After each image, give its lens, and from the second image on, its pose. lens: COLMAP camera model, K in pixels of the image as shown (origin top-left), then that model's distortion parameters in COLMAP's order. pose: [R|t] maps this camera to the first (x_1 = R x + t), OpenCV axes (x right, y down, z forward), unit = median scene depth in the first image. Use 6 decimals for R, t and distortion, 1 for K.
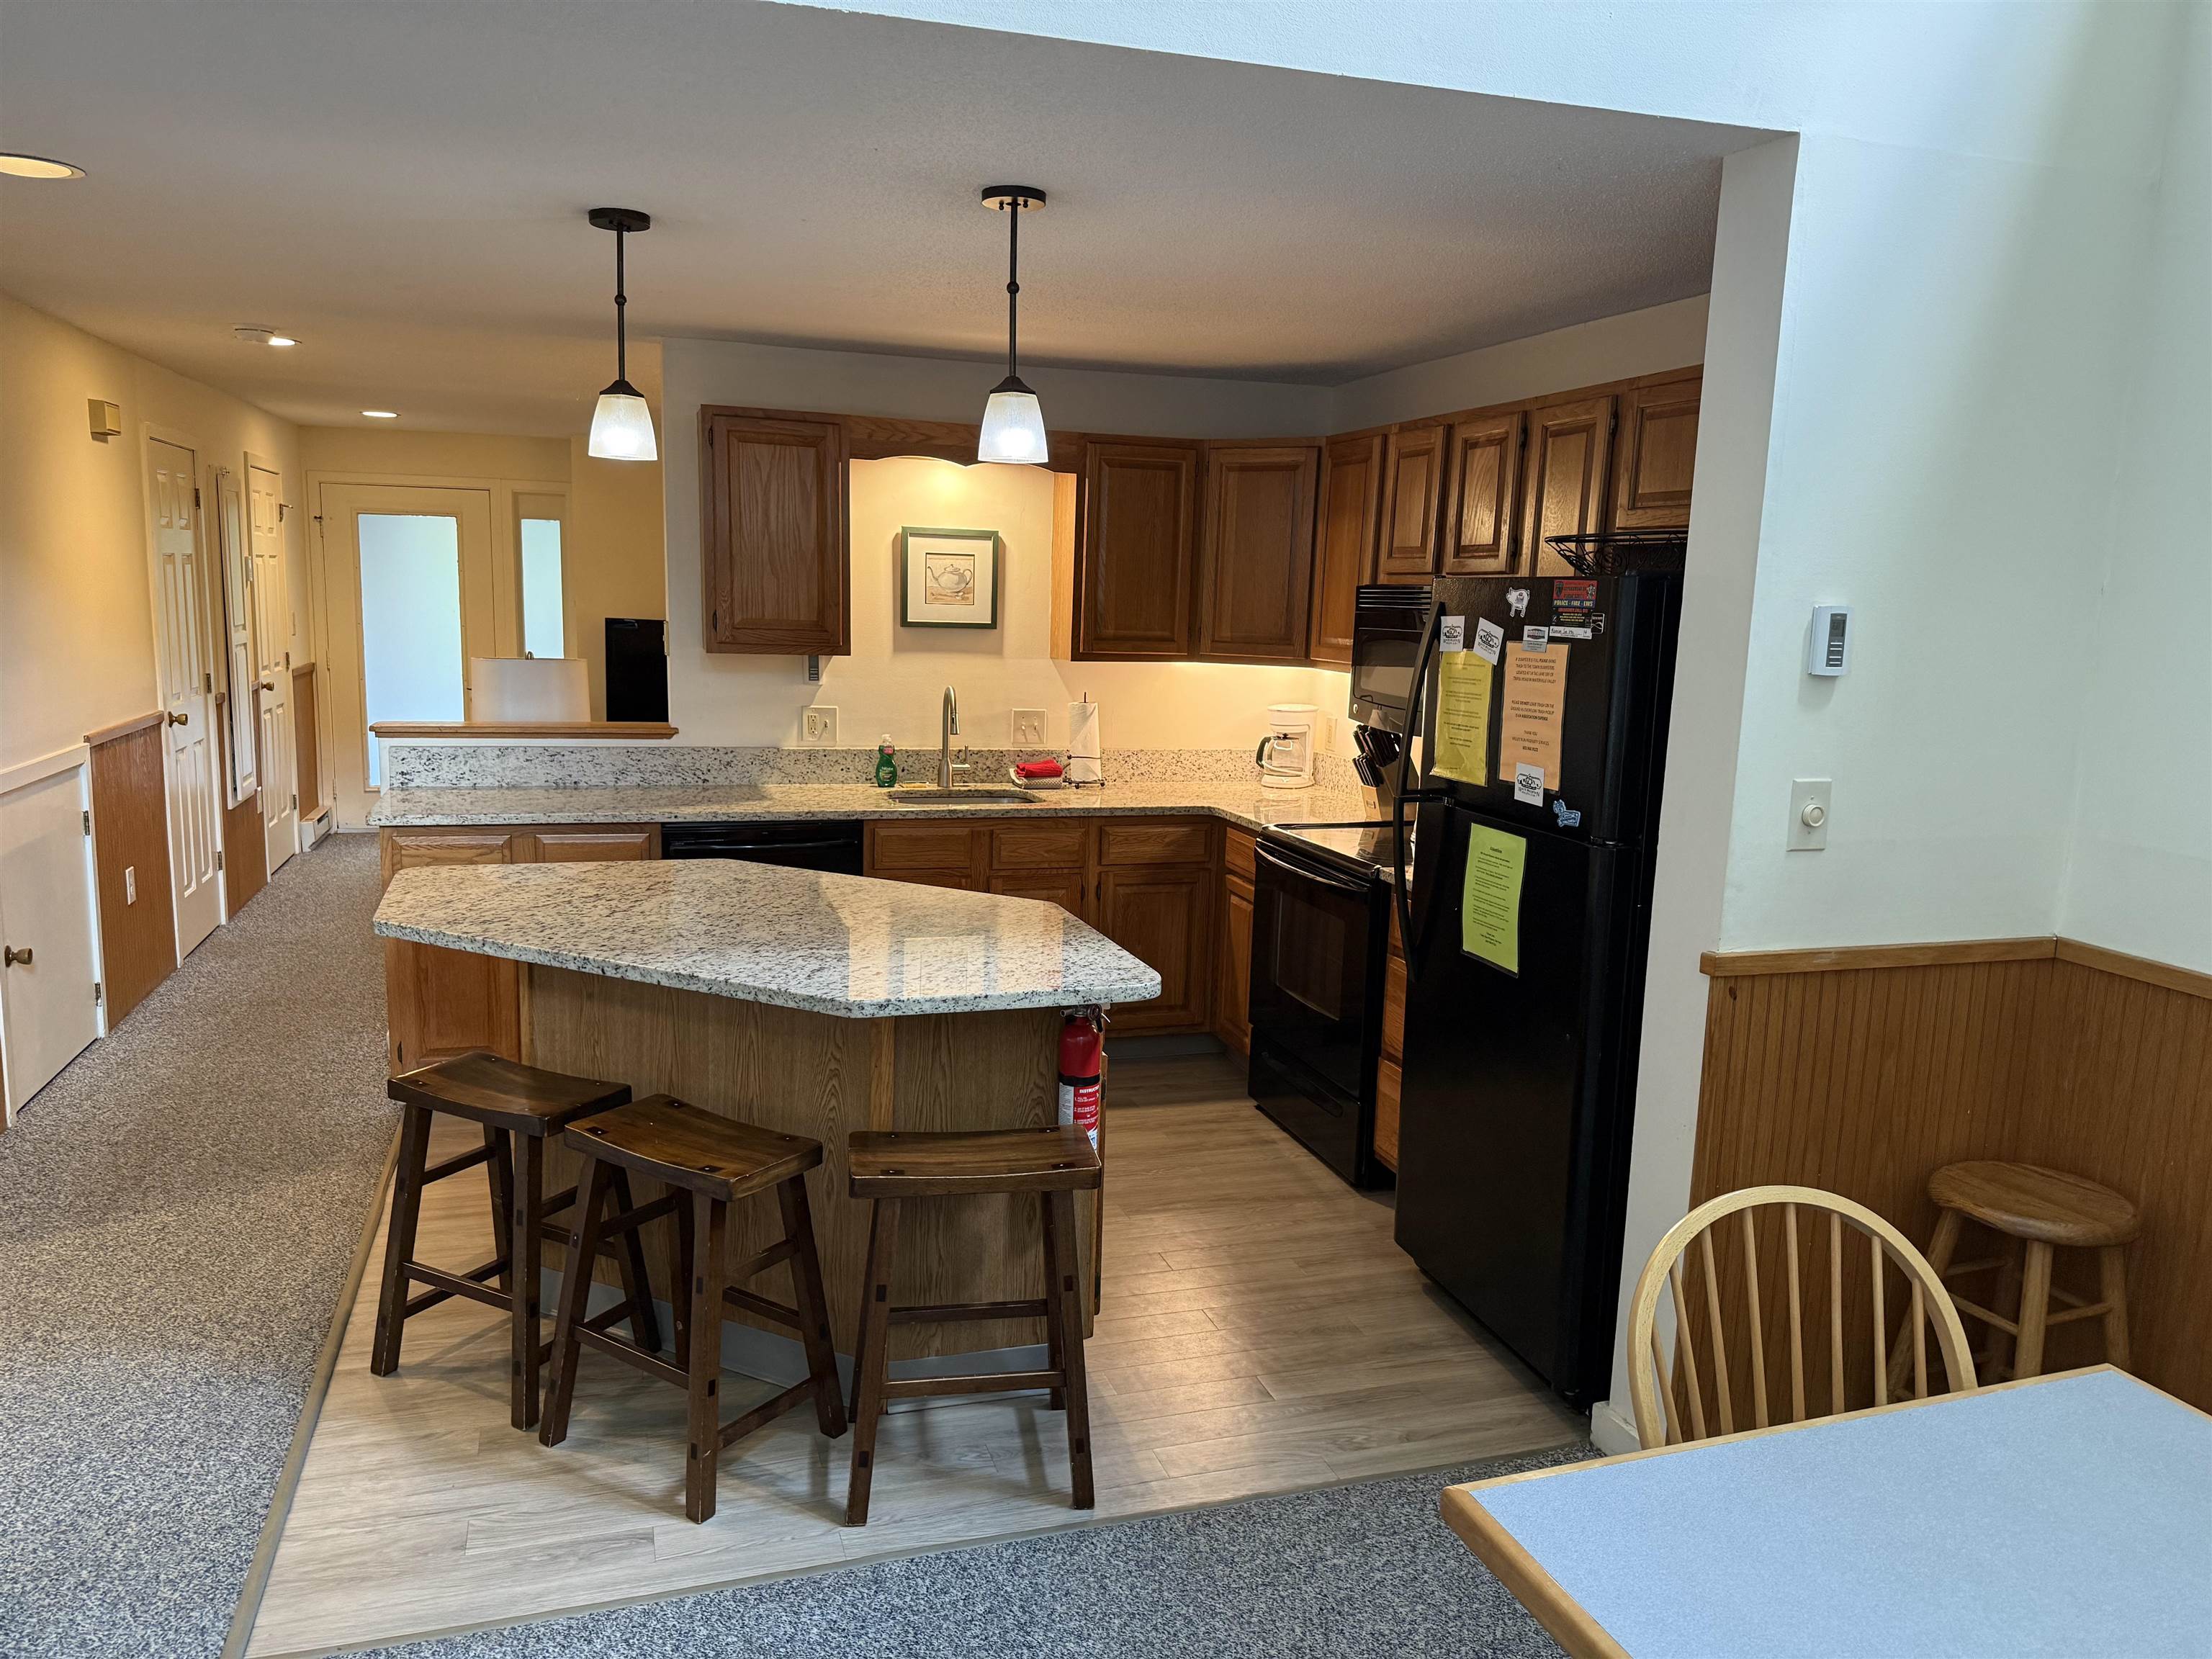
lens RADIAL K [[1544.5, 0, 1098.3], [0, 1544.5, 840.9], [0, 0, 1]] dist [0.072160, -0.084851]
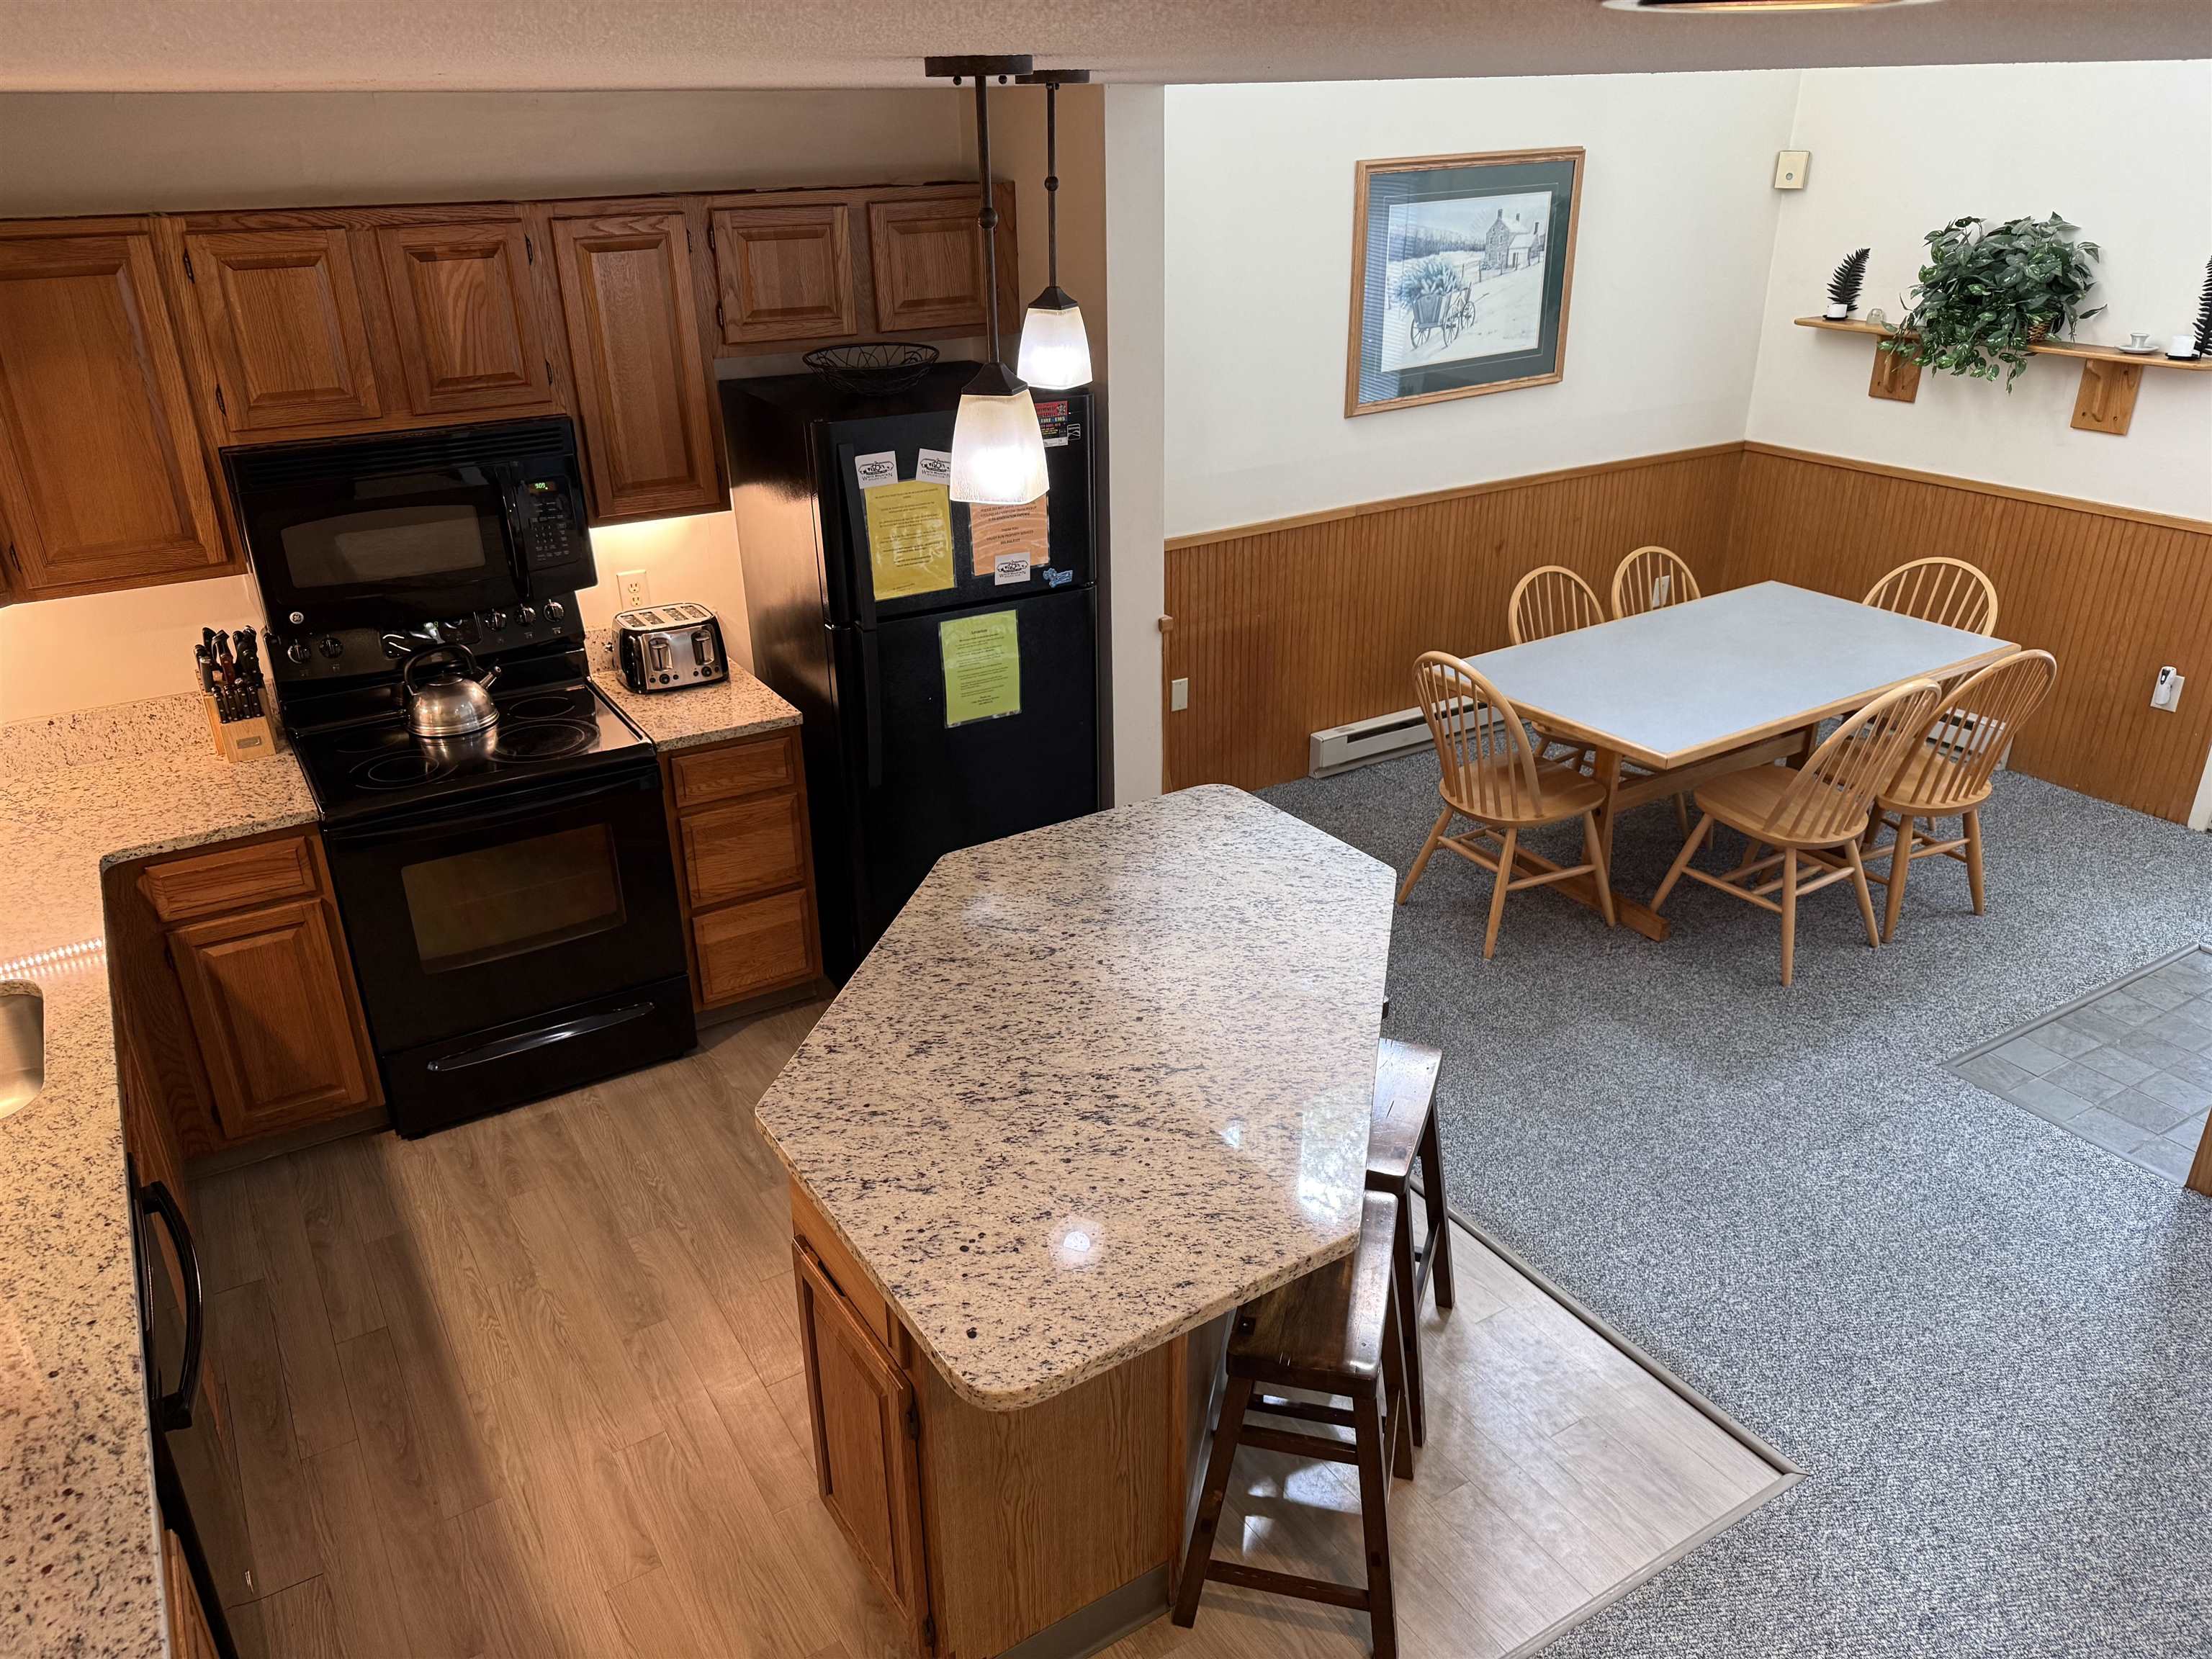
lens RADIAL K [[1544.5, 0, 1100.6], [0, 1544.5, 850.5], [0, 0, 1]] dist [0.072160, -0.084851]
pose [[-0.239417, -0.437164, 0.866930, -0.898547], [0.164526, 0.861718, 0.479972, -0.413073], [-0.956876, 0.257546, -0.134385, 1.094812]]
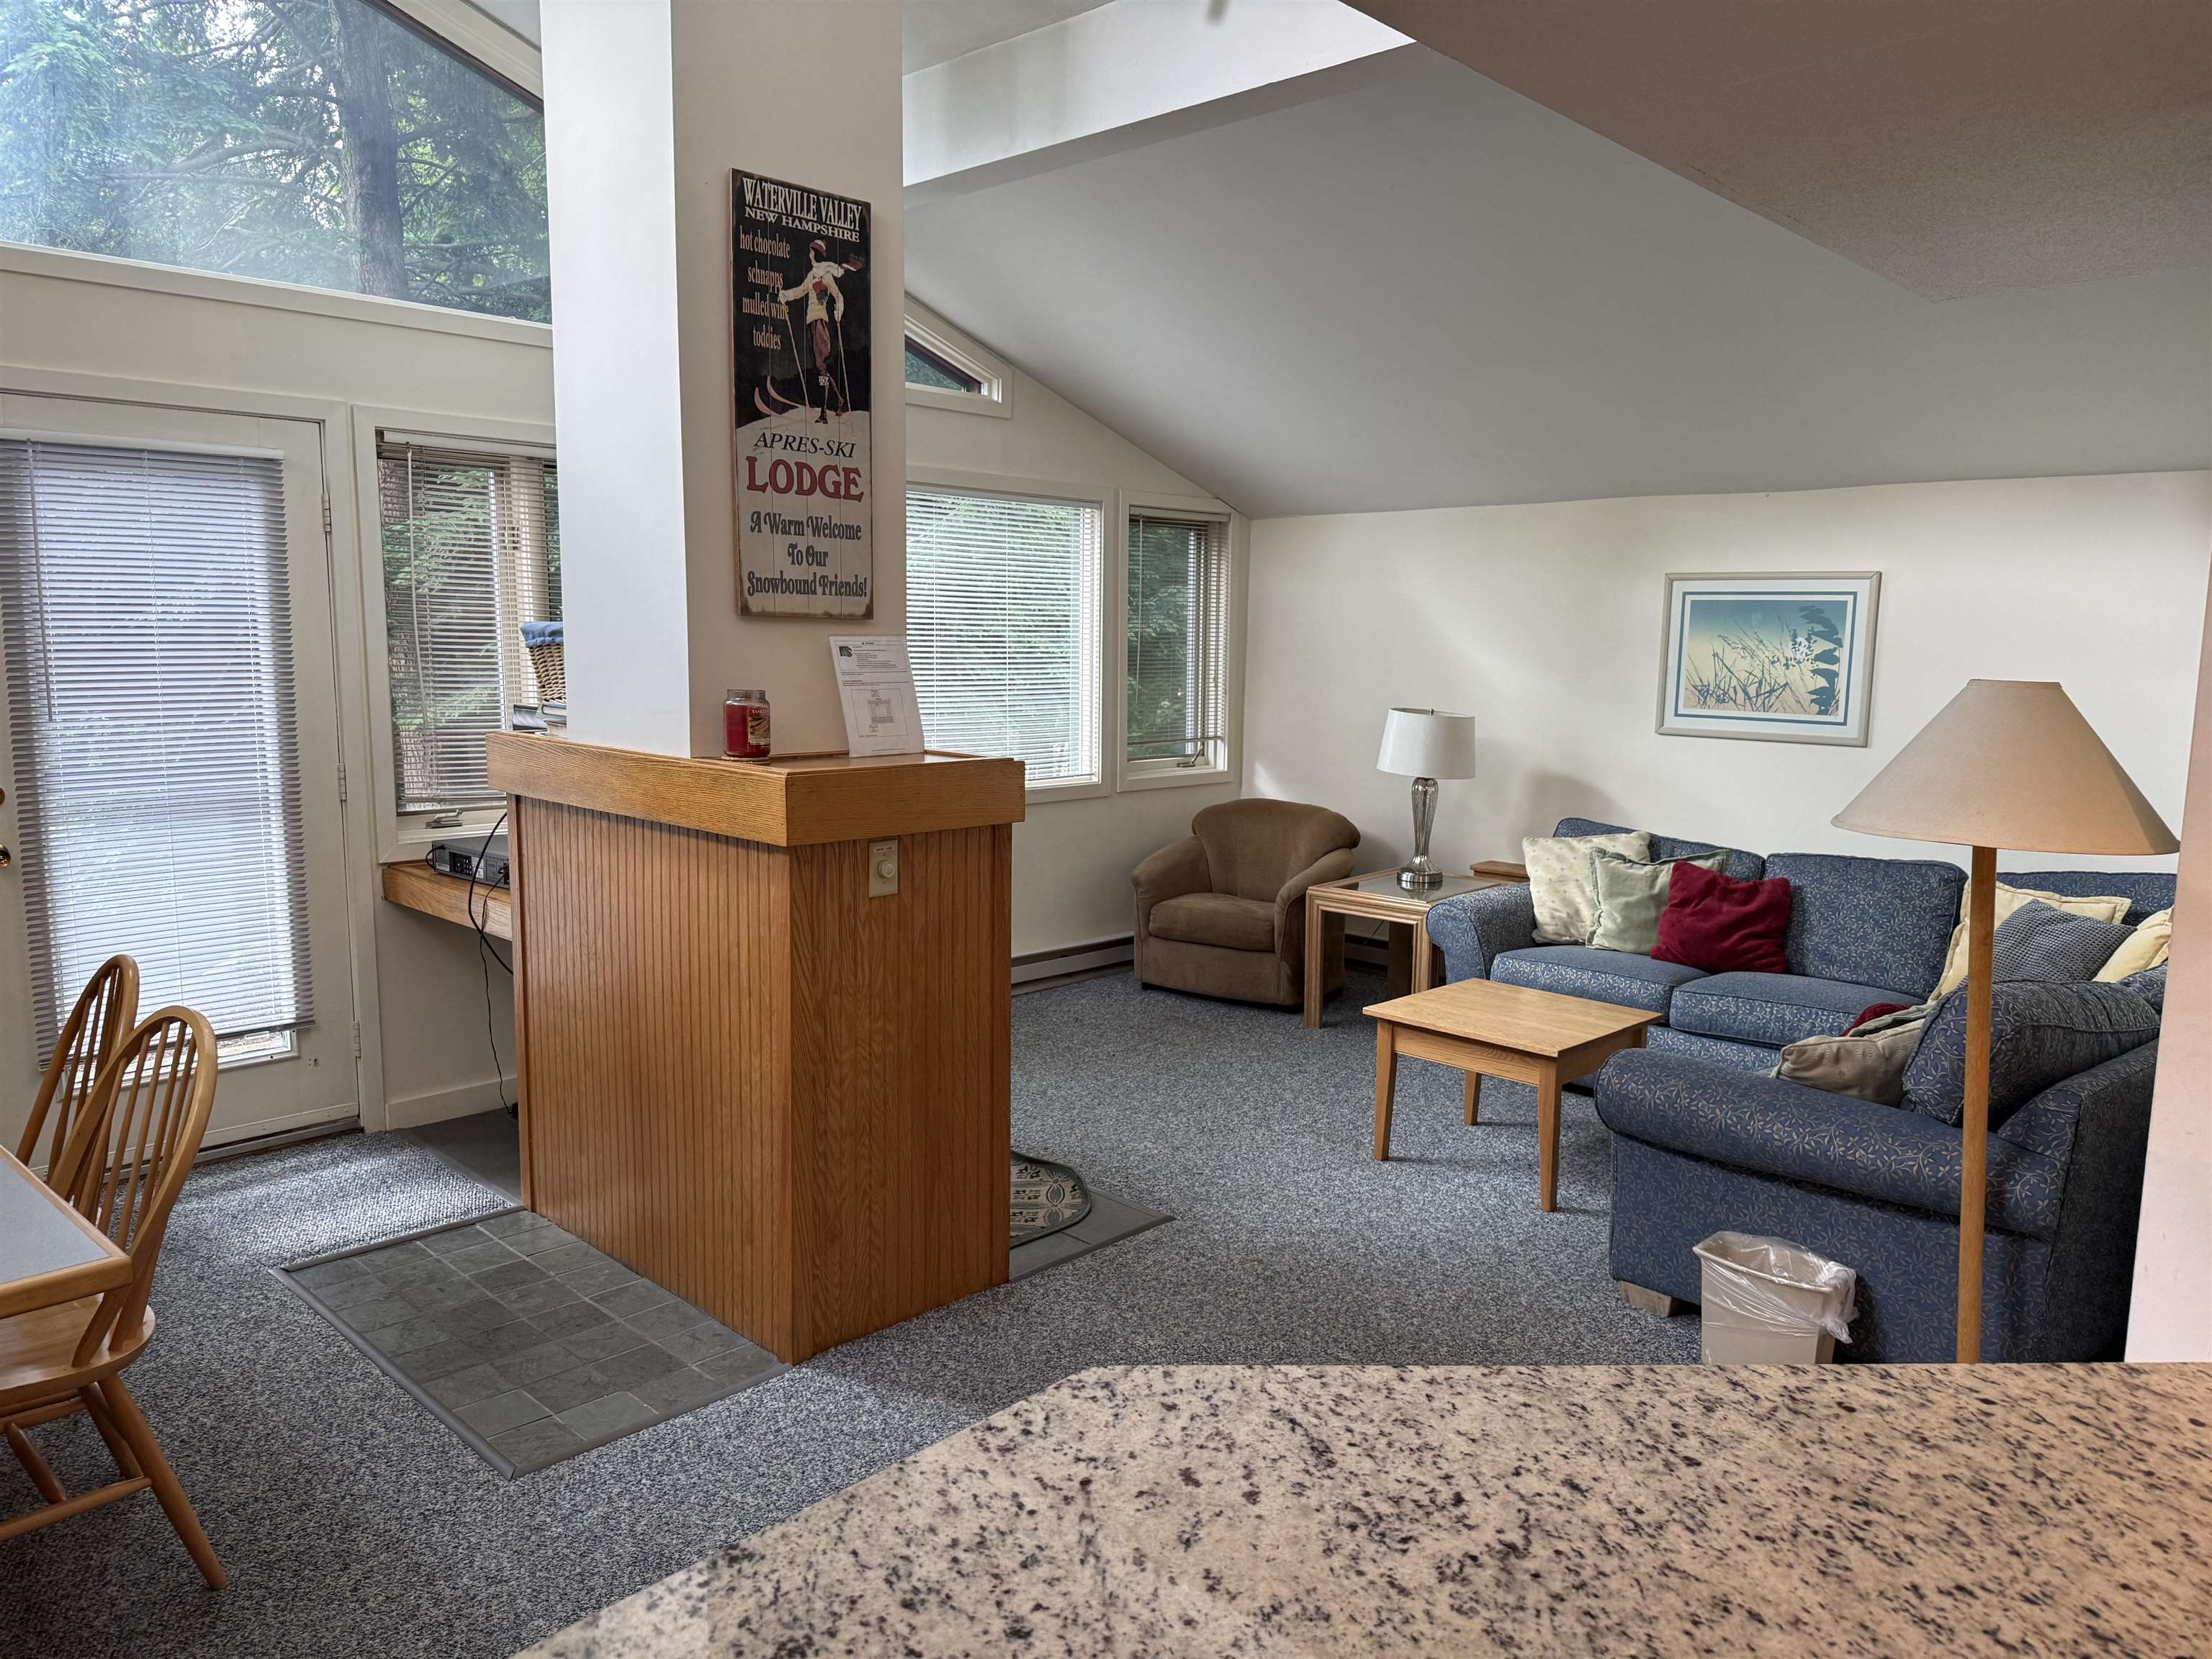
lens RADIAL K [[1544.5, 0, 1094.0], [0, 1544.5, 857.0], [0, 0, 1]] dist [0.072160, -0.084851]
pose [[-0.880029, 0.024476, -0.474289, 0.062797], [-0.120037, 0.954782, 0.271998, -0.157087], [0.459500, 0.296299, -0.837297, 1.099643]]
